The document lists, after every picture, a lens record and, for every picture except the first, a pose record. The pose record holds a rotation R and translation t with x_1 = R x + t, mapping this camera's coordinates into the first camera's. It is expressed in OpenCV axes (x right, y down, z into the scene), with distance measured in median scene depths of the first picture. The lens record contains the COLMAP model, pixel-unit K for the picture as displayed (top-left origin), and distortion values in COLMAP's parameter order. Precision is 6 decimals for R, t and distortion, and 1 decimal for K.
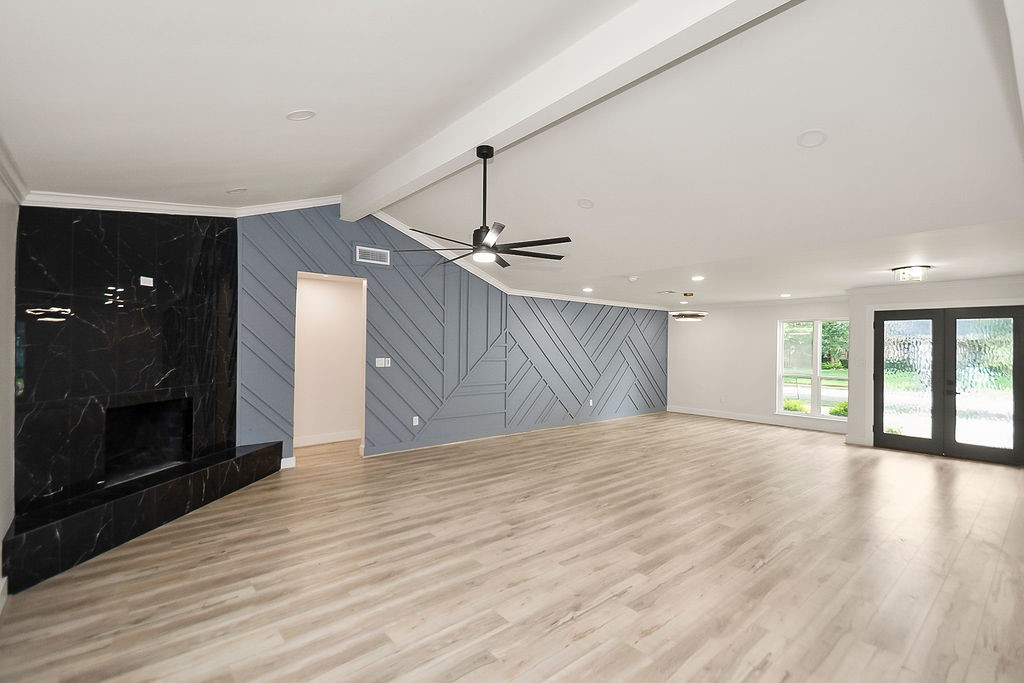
lens RADIAL K [[453.2, 0, 507.0], [0, 453.2, 340.1], [0, 0, 1]] dist [0.021773, -0.011739]
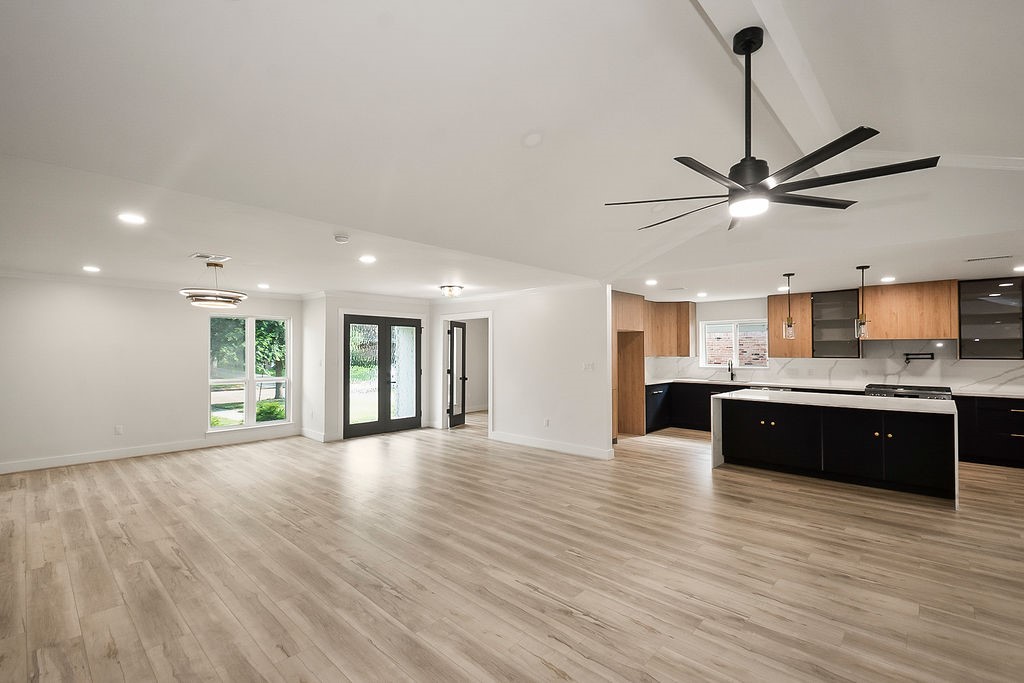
lens RADIAL K [[453.2, 0, 514.9], [0, 453.2, 343.4], [0, 0, 1]] dist [0.021773, -0.011739]
pose [[-0.122764, 0.007874, 0.992405, -0.361438], [-0.017600, 0.999794, -0.010110, 0.008655], [-0.992280, -0.018708, -0.122600, 0.792317]]
